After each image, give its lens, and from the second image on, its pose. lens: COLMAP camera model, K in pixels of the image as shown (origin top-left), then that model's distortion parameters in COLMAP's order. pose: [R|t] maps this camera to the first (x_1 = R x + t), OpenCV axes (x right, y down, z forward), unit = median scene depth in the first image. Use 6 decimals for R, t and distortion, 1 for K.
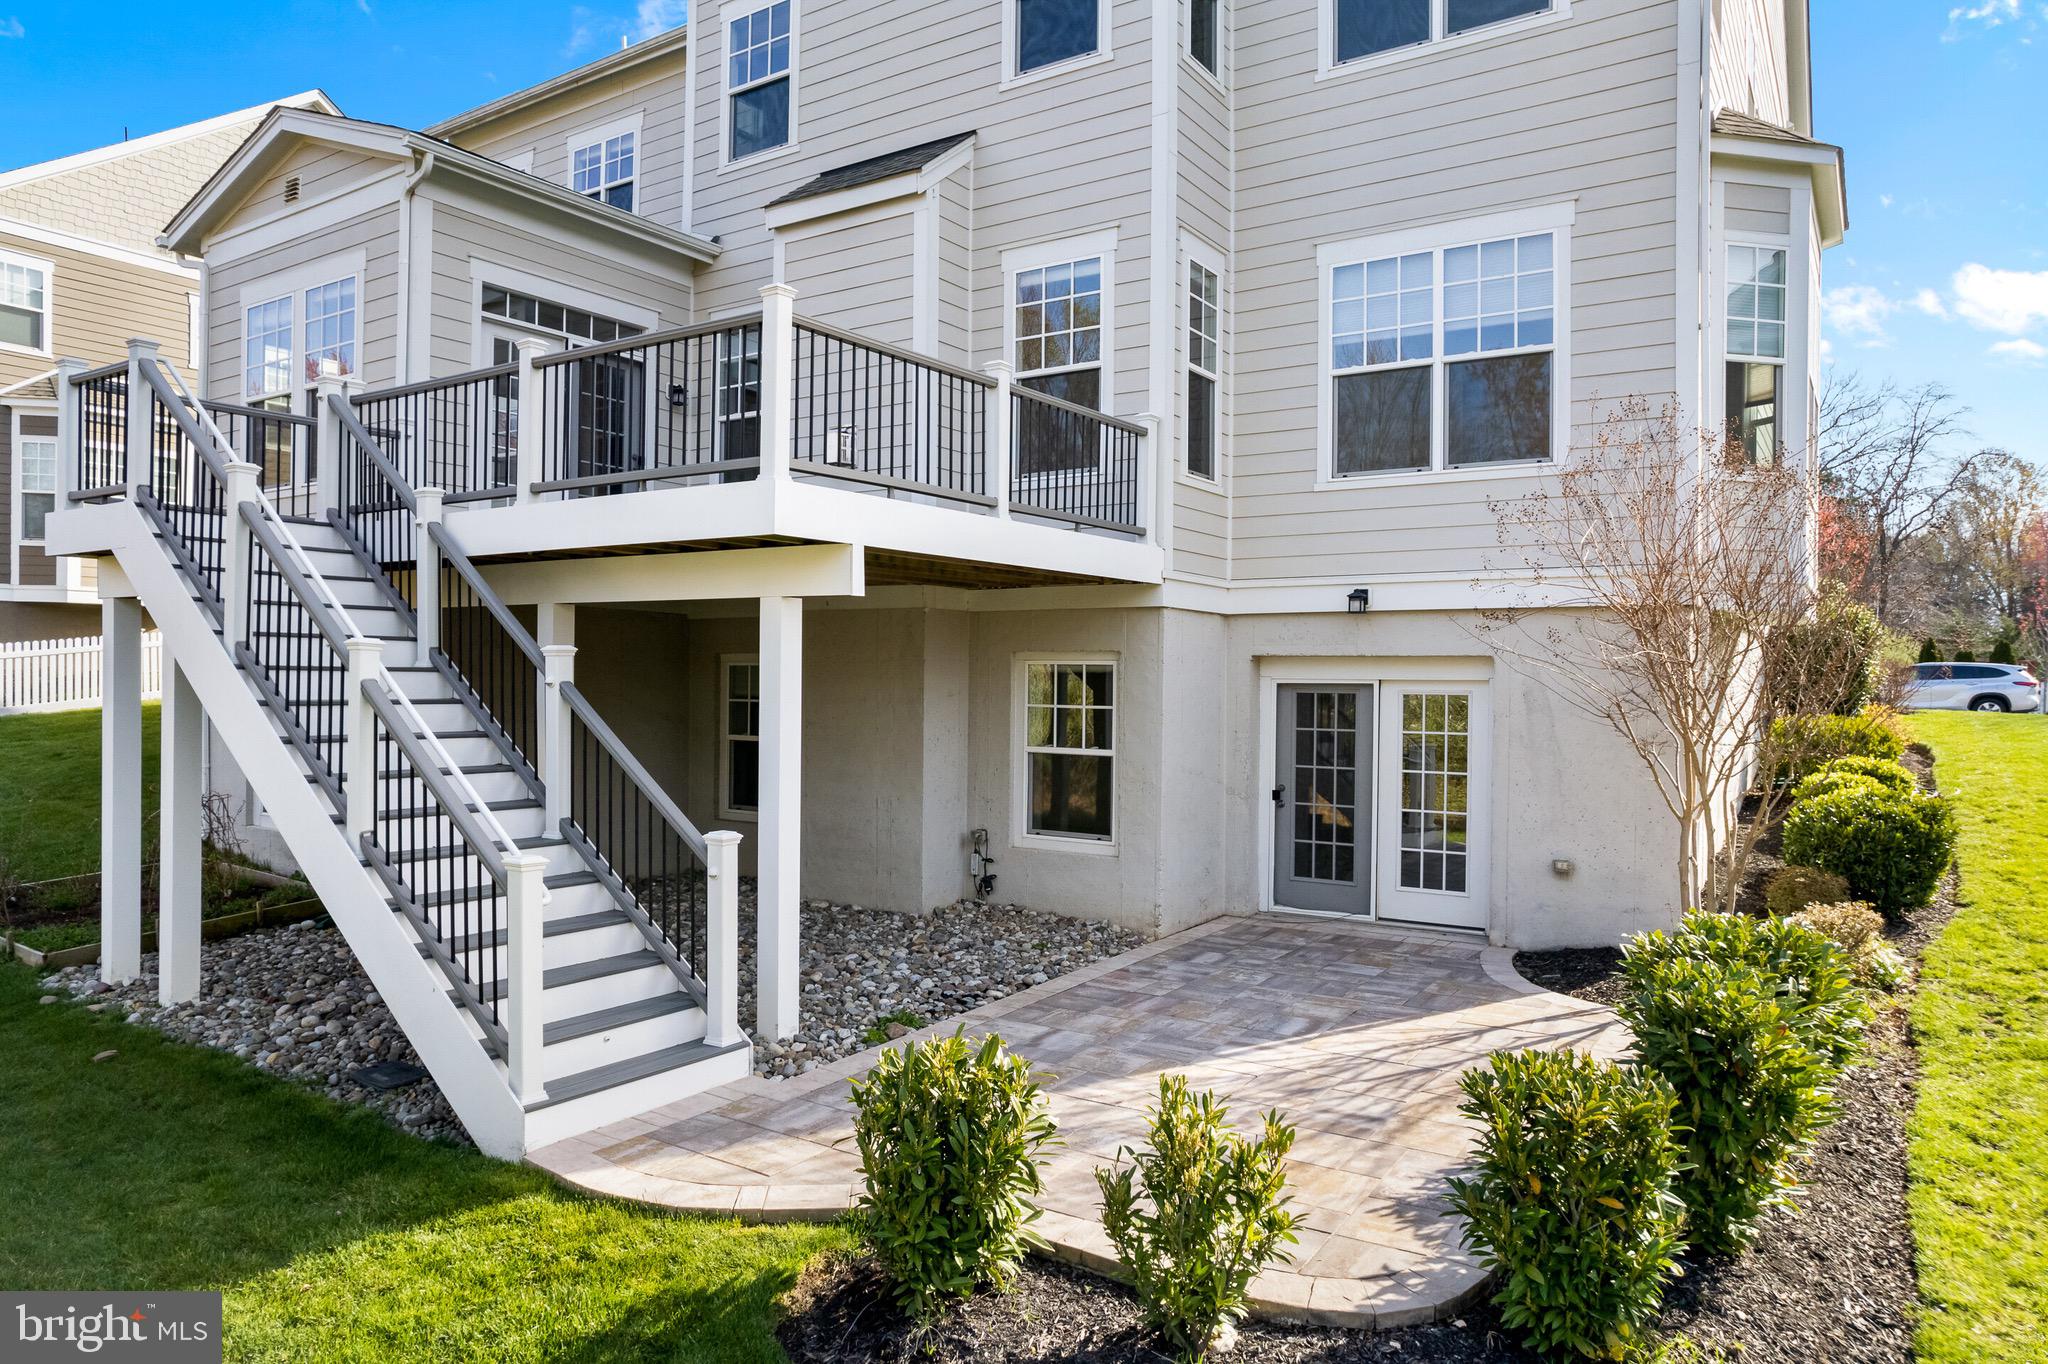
lens RADIAL K [[1305.7, 0, 1028.3], [0, 1305.7, 684.5], [0, 0, 1]] dist [-0.048412, 0.011966]
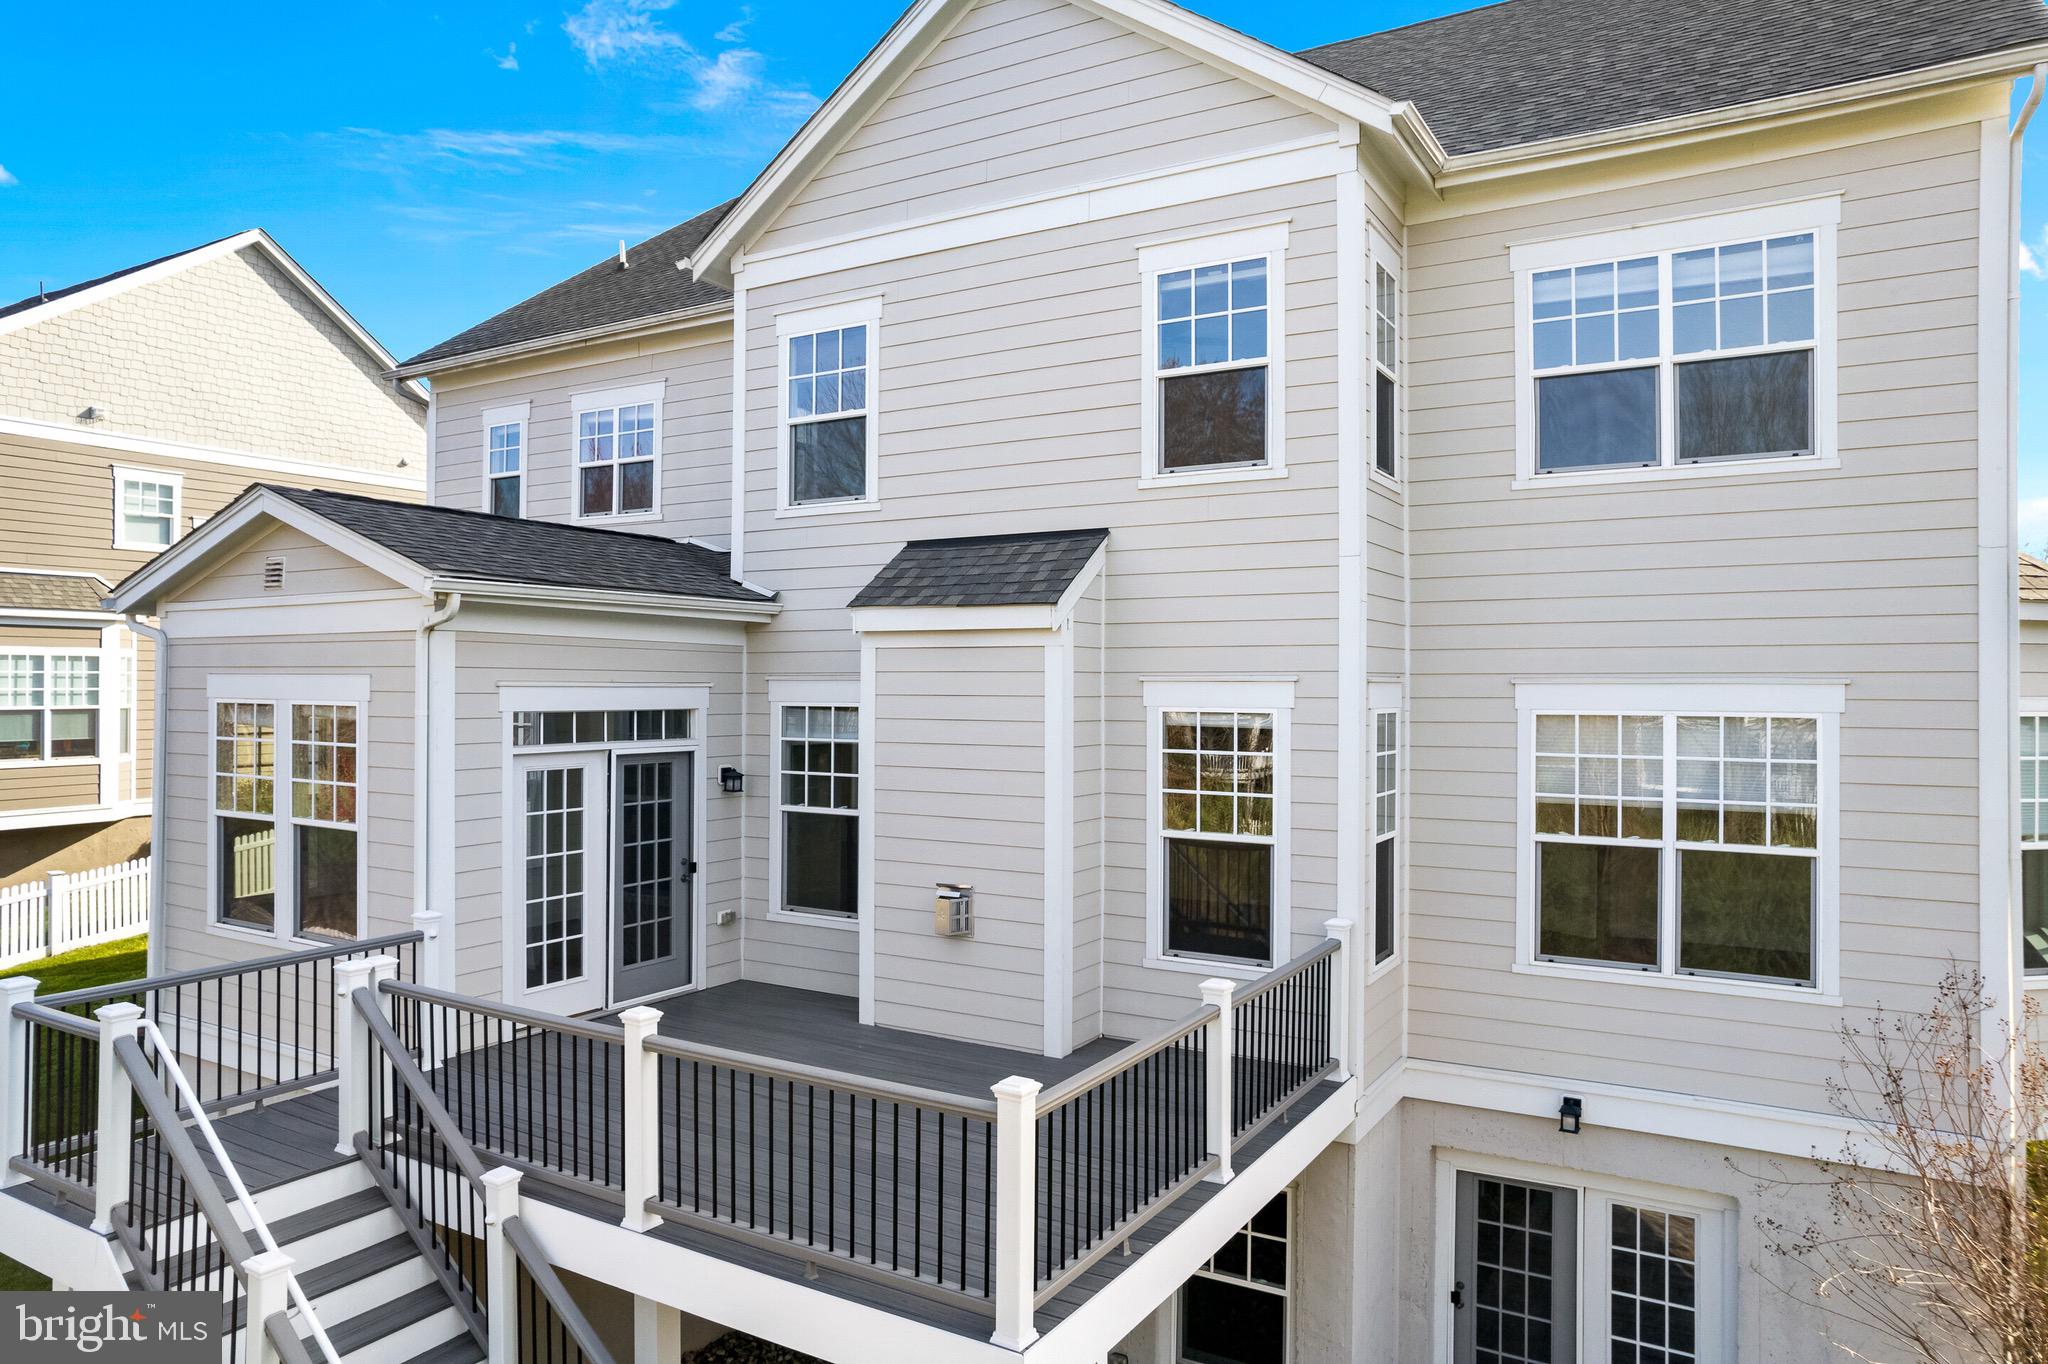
lens RADIAL K [[1305.7, 0, 1026.6], [0, 1305.7, 674.2], [0, 0, 1]] dist [-0.048412, 0.011966]
pose [[0.998679, -0.005837, 0.051050, -0.144249], [0.006144, 0.999964, -0.005863, -0.344269], [-0.051014, 0.006169, 0.998679, 0.162164]]
